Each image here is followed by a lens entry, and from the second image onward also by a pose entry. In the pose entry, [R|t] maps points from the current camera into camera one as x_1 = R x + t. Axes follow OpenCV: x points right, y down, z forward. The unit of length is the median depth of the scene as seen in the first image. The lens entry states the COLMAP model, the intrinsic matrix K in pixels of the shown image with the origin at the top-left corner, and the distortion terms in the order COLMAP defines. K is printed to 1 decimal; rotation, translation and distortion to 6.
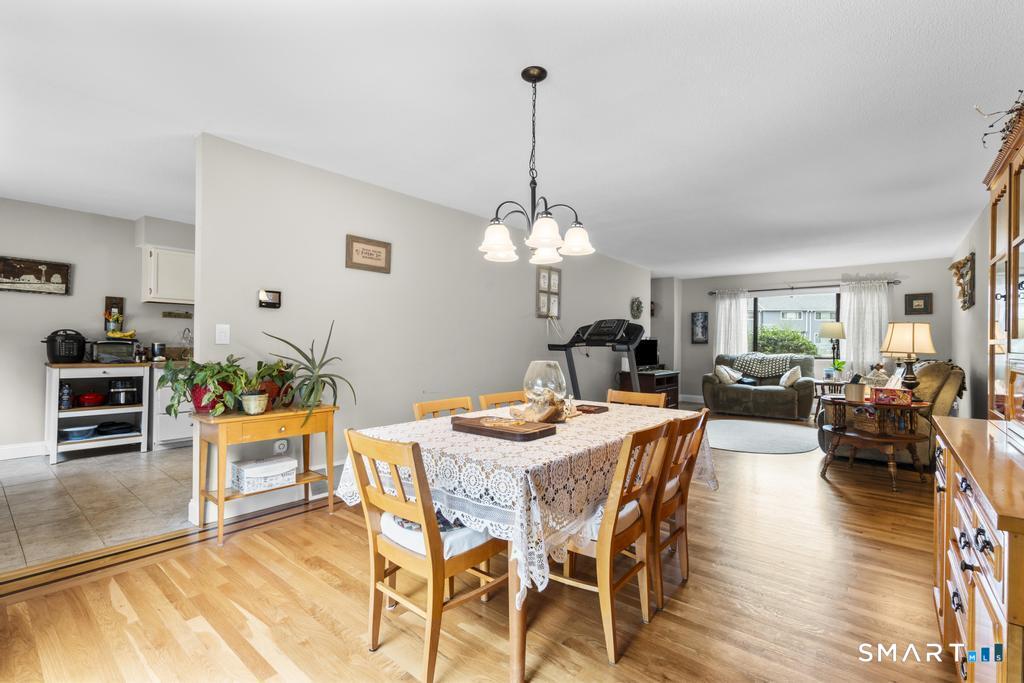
lens RADIAL K [[461.1, 0, 508.6], [0, 461.1, 341.7], [0, 0, 1]] dist [-0.009393, 0.003262]
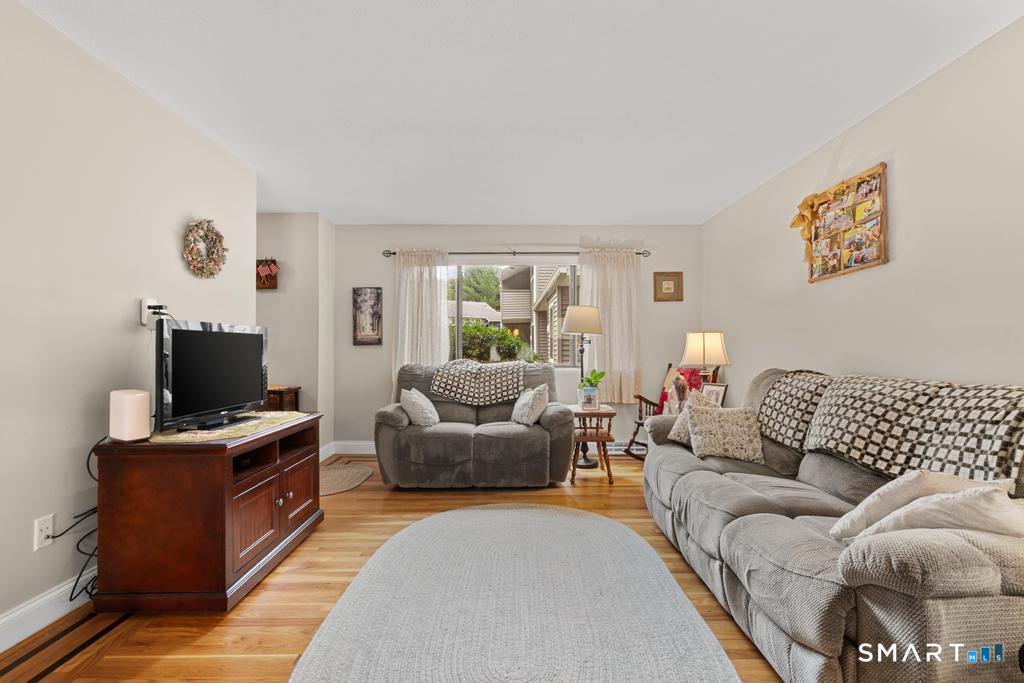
lens RADIAL K [[461.1, 0, 509.6], [0, 461.1, 342.2], [0, 0, 1]] dist [-0.009393, 0.003262]
pose [[0.764197, 0.000217, 0.644983, 0.247870], [0.006159, 0.999952, -0.007634, 0.007478], [-0.644954, 0.009806, 0.764158, 0.613902]]
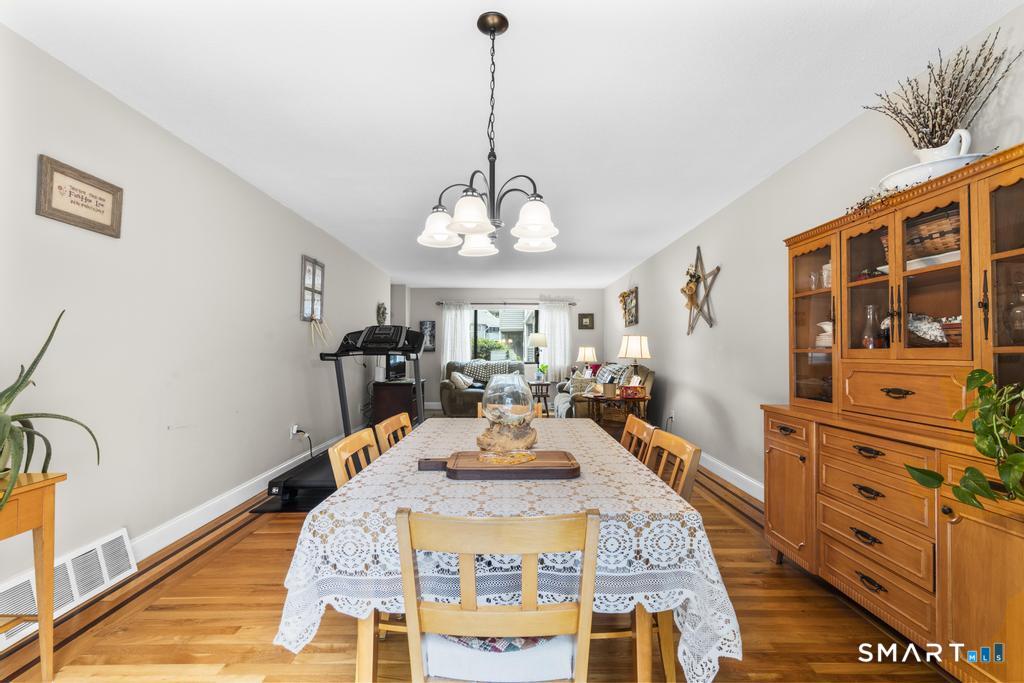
lens RADIAL K [[461.1, 0, 510.3], [0, 461.1, 340.4], [0, 0, 1]] dist [-0.009393, 0.003262]
pose [[0.762228, 0.011799, 0.647201, -0.144128], [0.001055, 0.999810, -0.019469, -0.000682], [-0.647307, 0.015522, 0.762071, 0.119070]]
